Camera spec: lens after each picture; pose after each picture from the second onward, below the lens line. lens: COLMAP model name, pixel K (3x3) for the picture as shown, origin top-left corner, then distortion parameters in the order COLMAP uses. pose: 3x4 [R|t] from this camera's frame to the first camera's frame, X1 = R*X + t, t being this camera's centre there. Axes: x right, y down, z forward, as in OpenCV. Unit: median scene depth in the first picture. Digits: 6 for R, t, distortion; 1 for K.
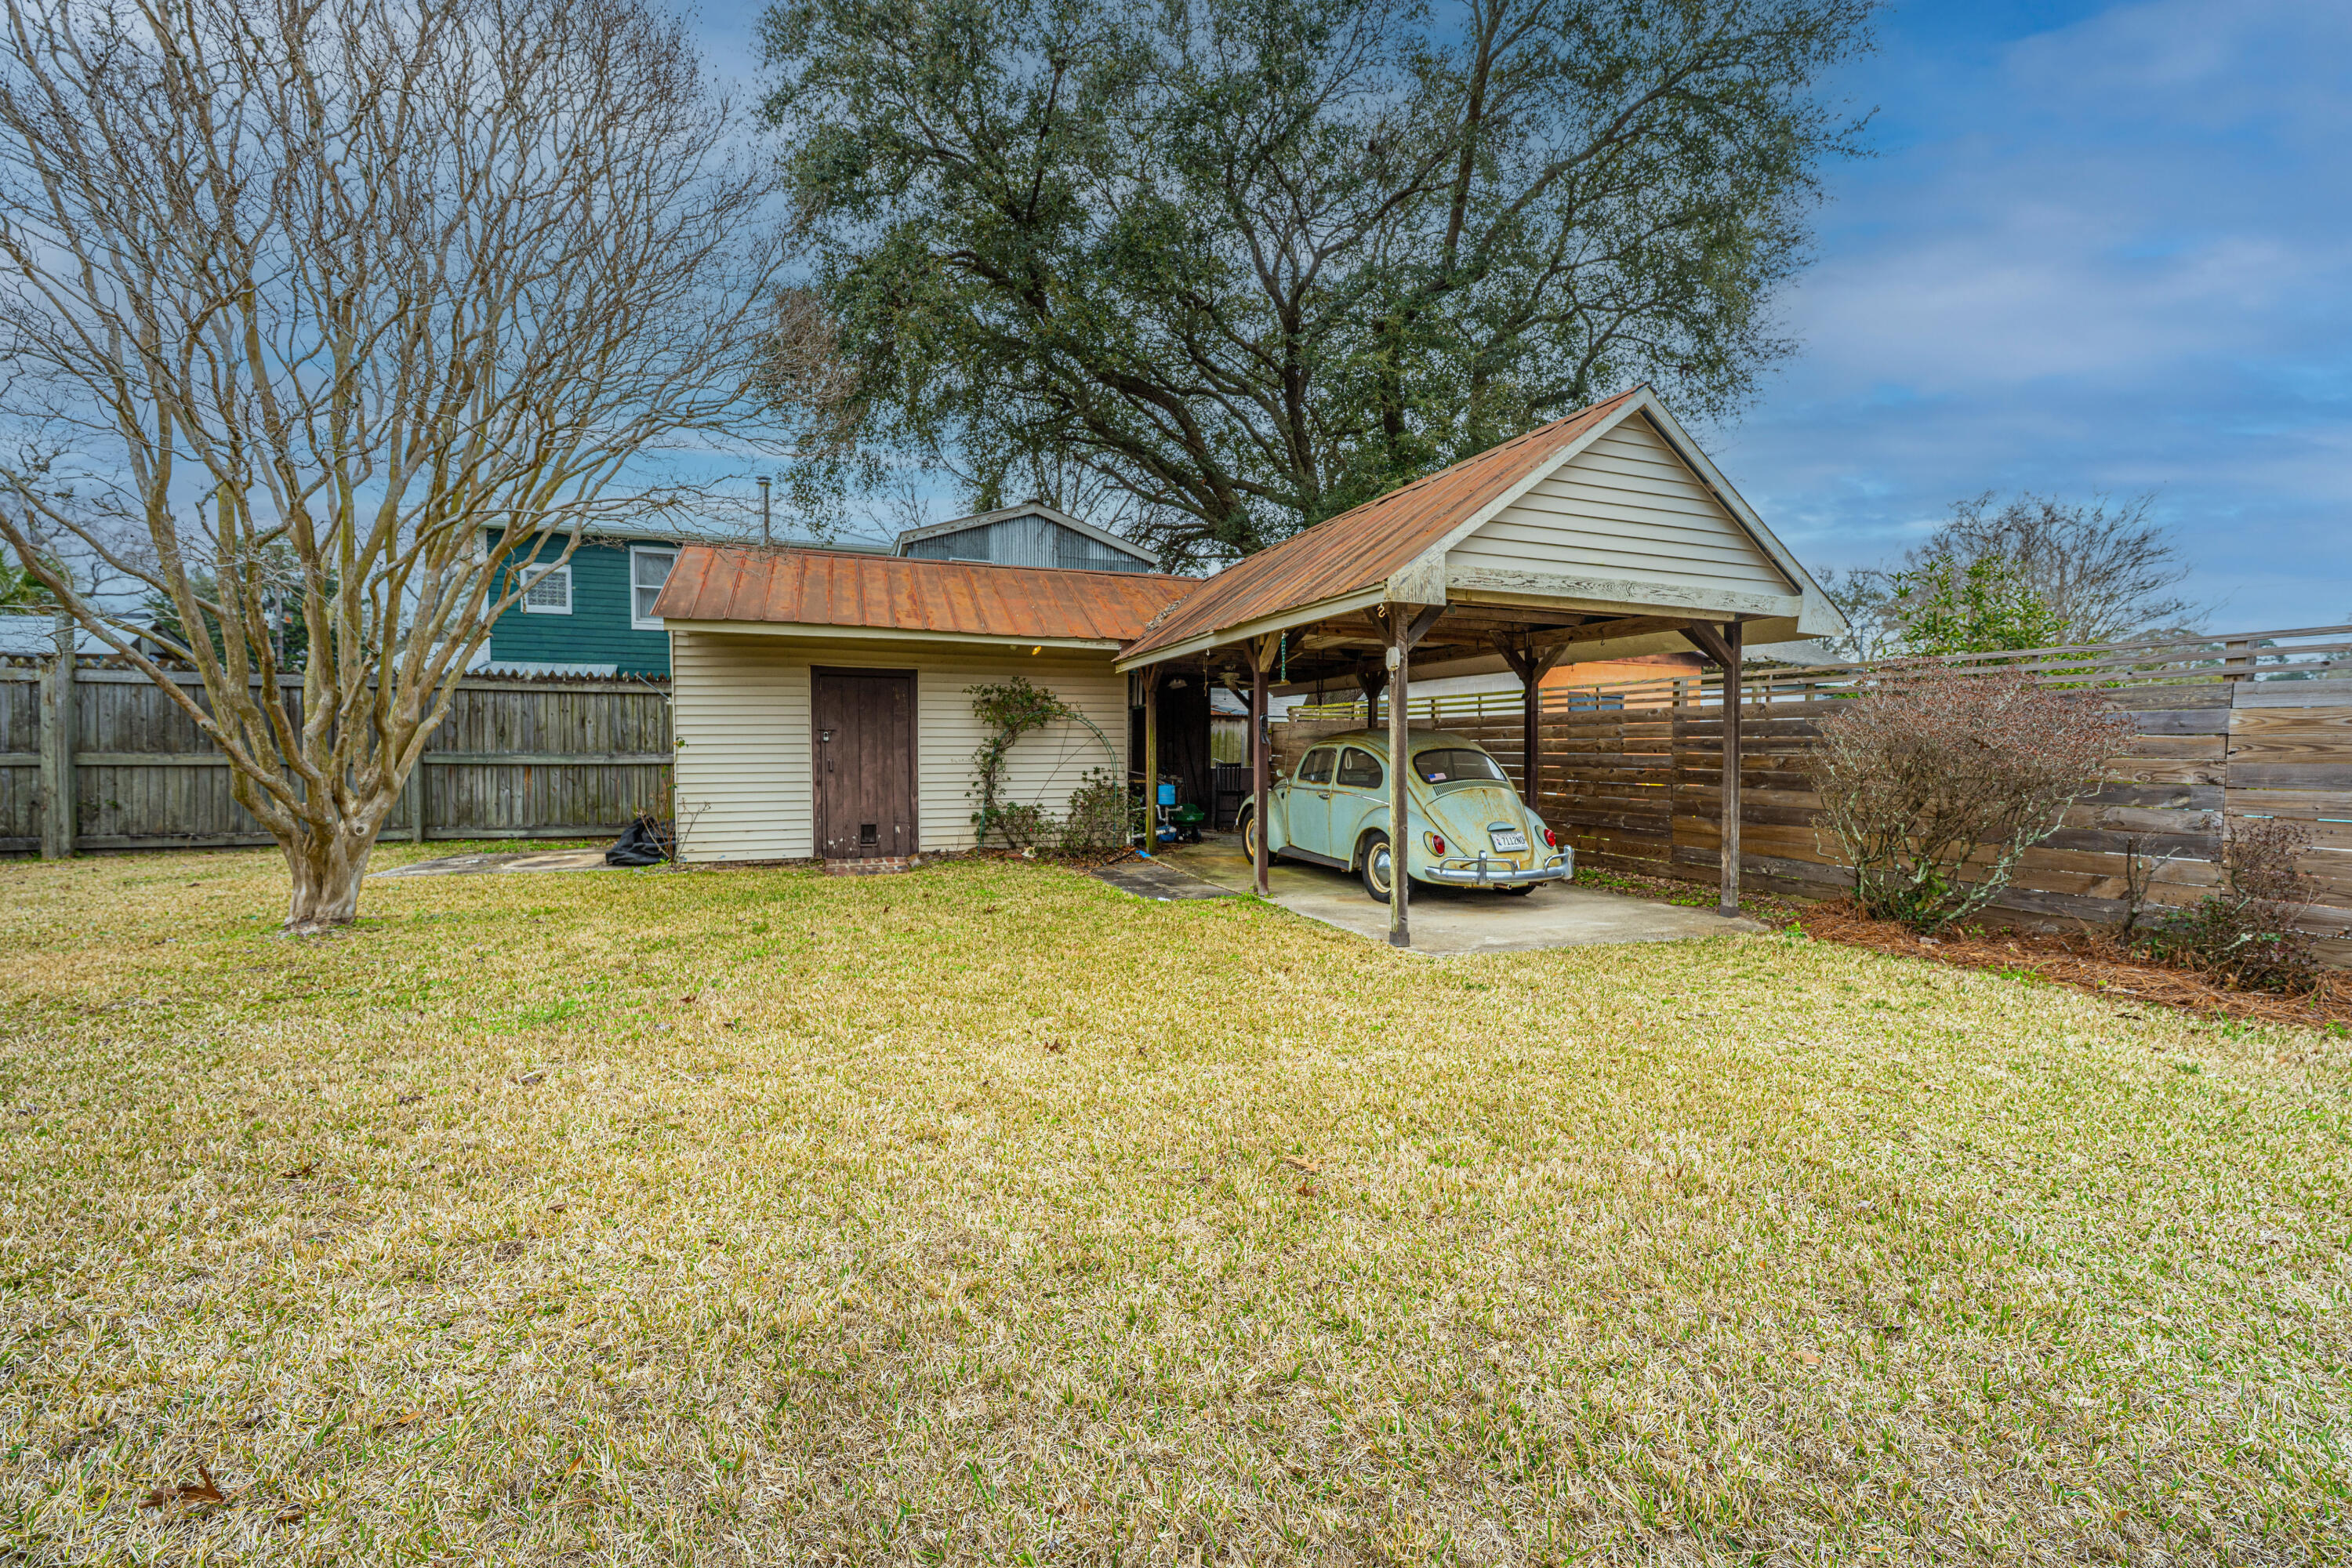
lens RADIAL K [[945.8, 0, 1201.4], [0, 945.8, 773.4], [0, 0, 1]] dist [-0.001096, -0.000207]
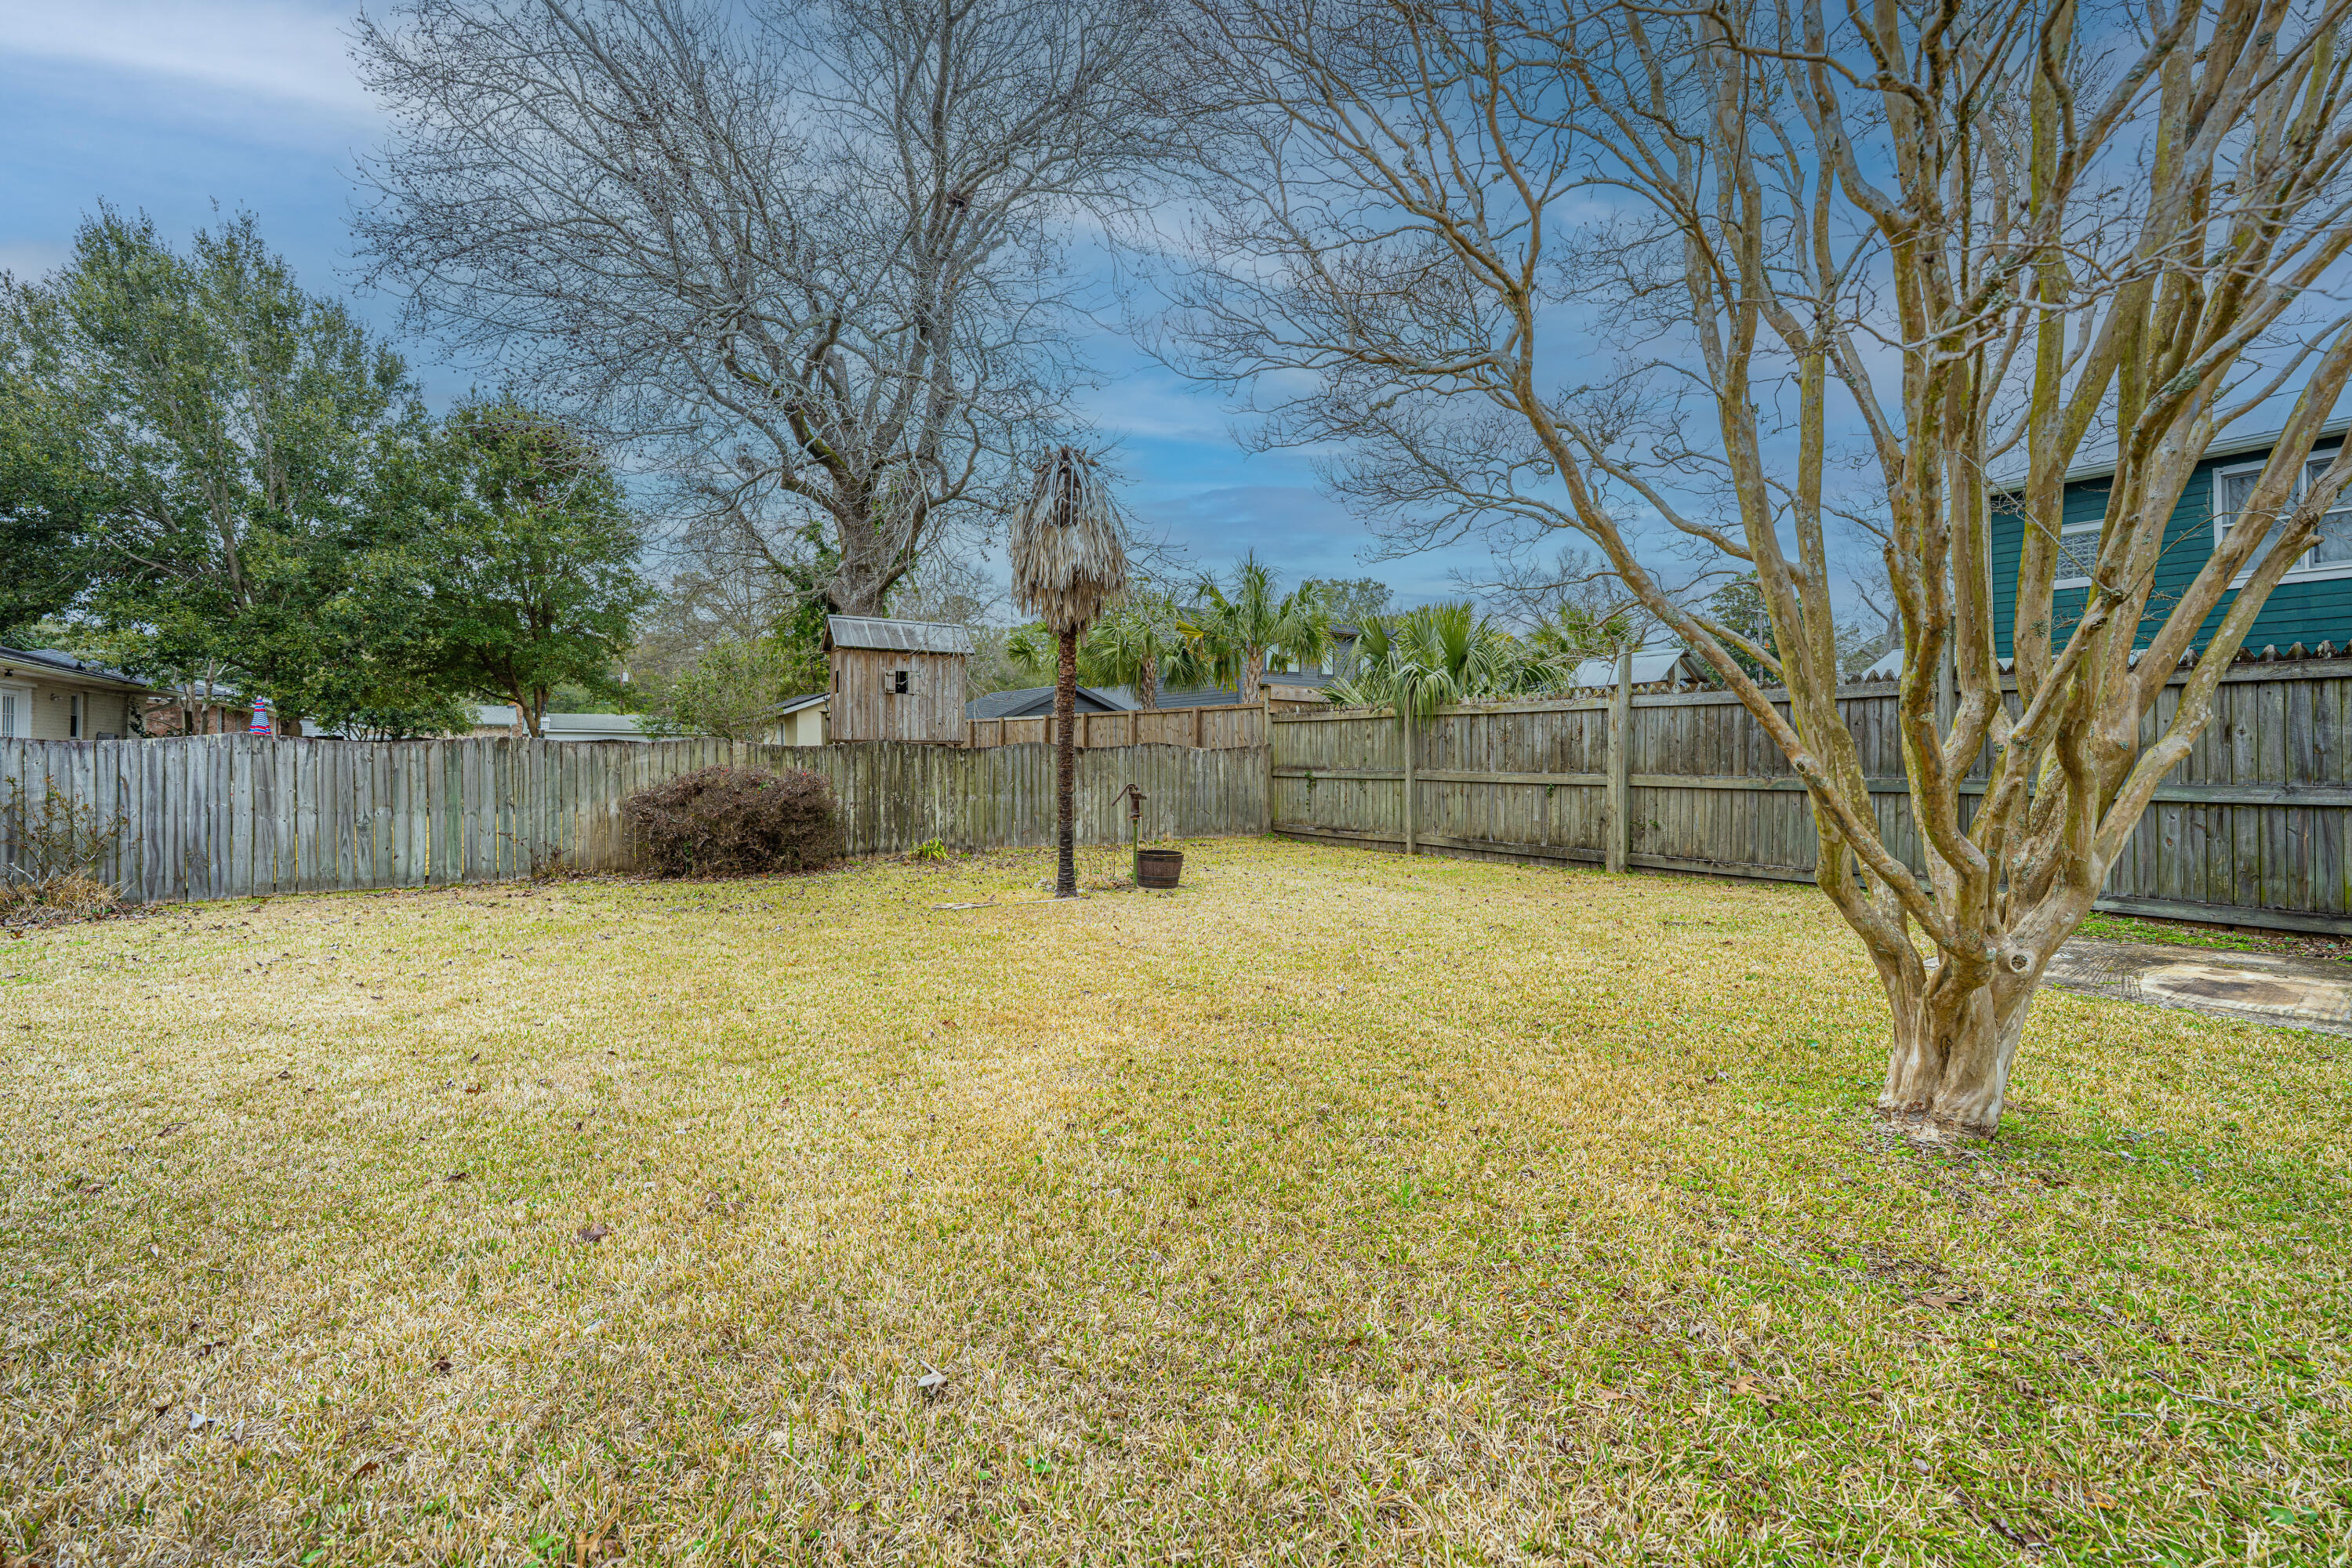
lens RADIAL K [[986.2, 0, 1189.7], [0, 986.2, 759.4], [0, 0, 1]] dist [-0.000822, -0.000115]
pose [[0.273779, -0.001266, -0.961792, -0.258665], [-0.024587, 0.999663, -0.008315, -0.017242], [0.961478, 0.025924, 0.273656, 0.217657]]
